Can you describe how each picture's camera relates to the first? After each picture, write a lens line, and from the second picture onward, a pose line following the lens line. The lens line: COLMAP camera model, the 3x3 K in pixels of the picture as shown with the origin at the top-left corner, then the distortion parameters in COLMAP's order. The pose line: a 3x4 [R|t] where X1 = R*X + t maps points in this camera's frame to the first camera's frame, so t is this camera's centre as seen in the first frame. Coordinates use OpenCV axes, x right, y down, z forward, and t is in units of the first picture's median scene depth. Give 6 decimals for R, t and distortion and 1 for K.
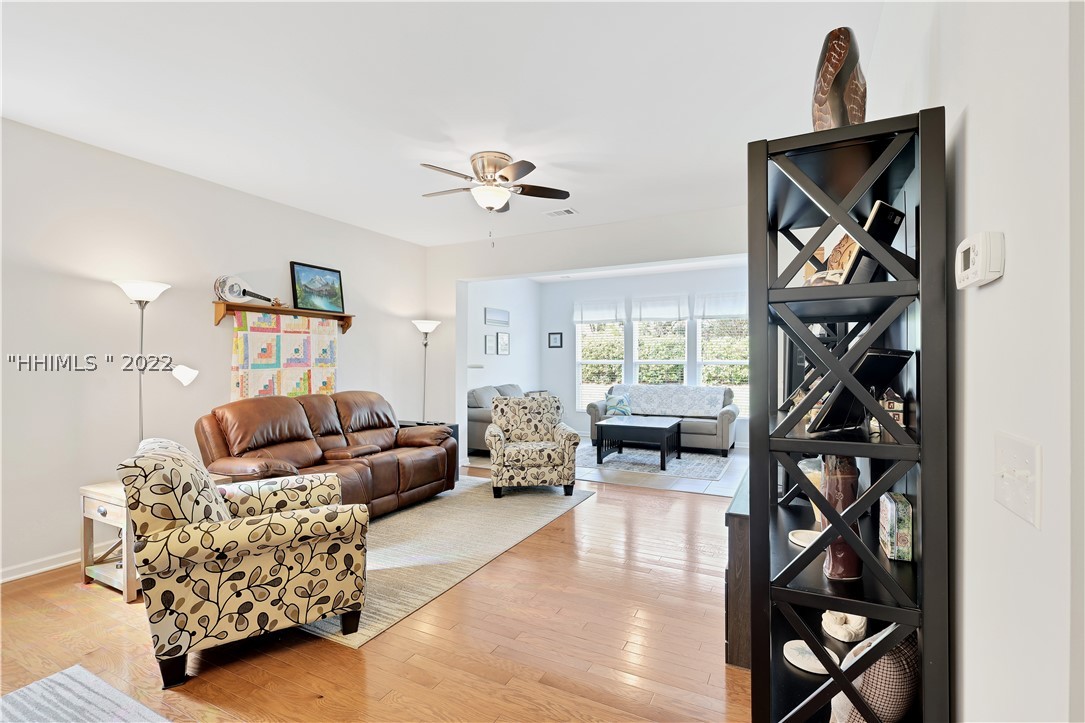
lens RADIAL K [[503.1, 0, 540.3], [0, 503.1, 363.2], [0, 0, 1]] dist [0.002617, -0.001292]
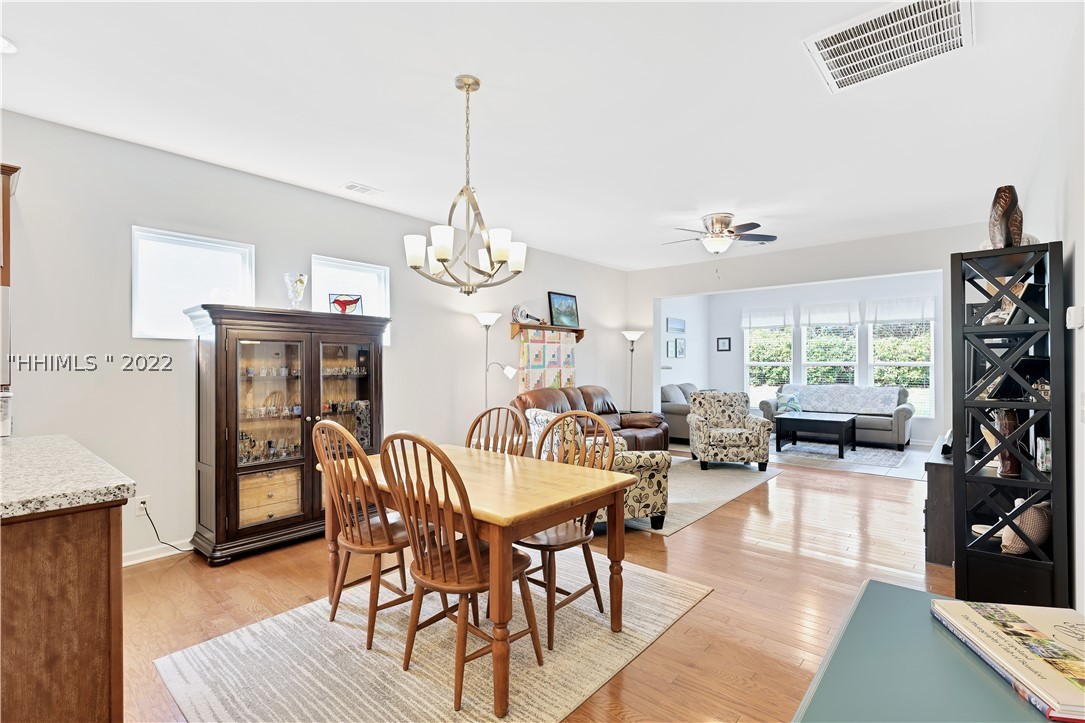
lens RADIAL K [[503.1, 0, 542.5], [0, 503.1, 362.3], [0, 0, 1]] dist [0.002617, -0.001292]
pose [[0.971074, -0.002349, -0.238768, -0.182329], [0.000758, 0.999977, -0.006755, 0.002104], [0.238778, 0.006378, 0.971053, -0.353226]]
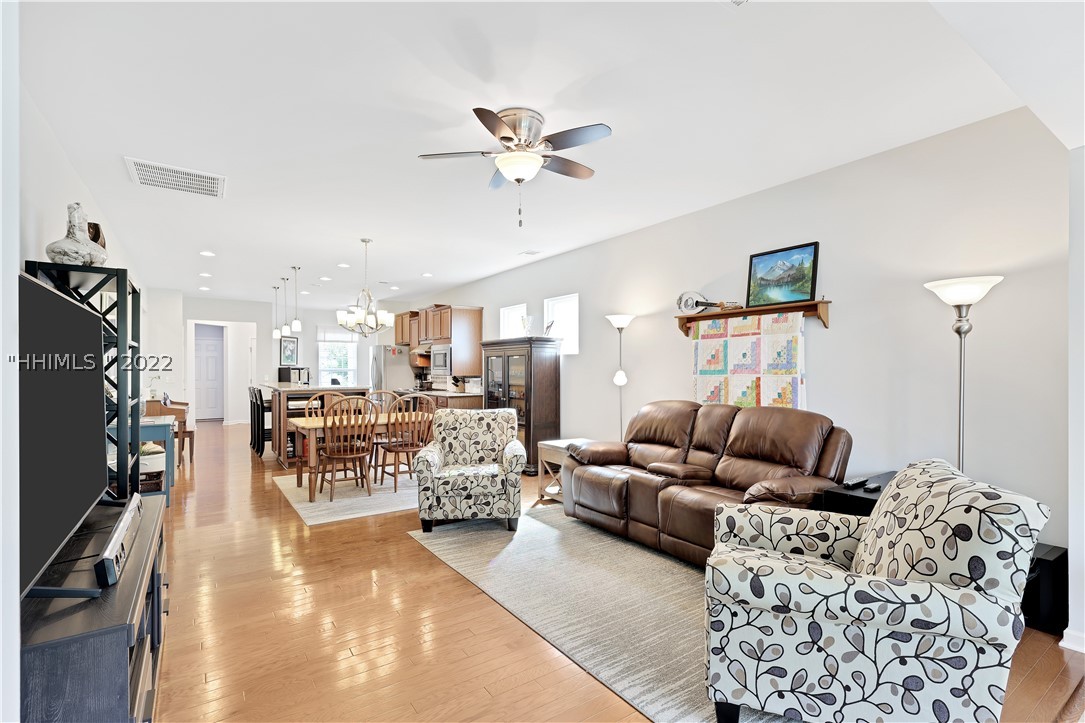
lens RADIAL K [[503.1, 0, 541.7], [0, 503.1, 366.9], [0, 0, 1]] dist [0.002617, -0.001292]
pose [[-0.472136, -0.003181, -0.881520, 0.470630], [-0.001009, 0.999995, -0.003068, -0.001294], [0.881525, -0.000559, -0.472137, 1.103364]]
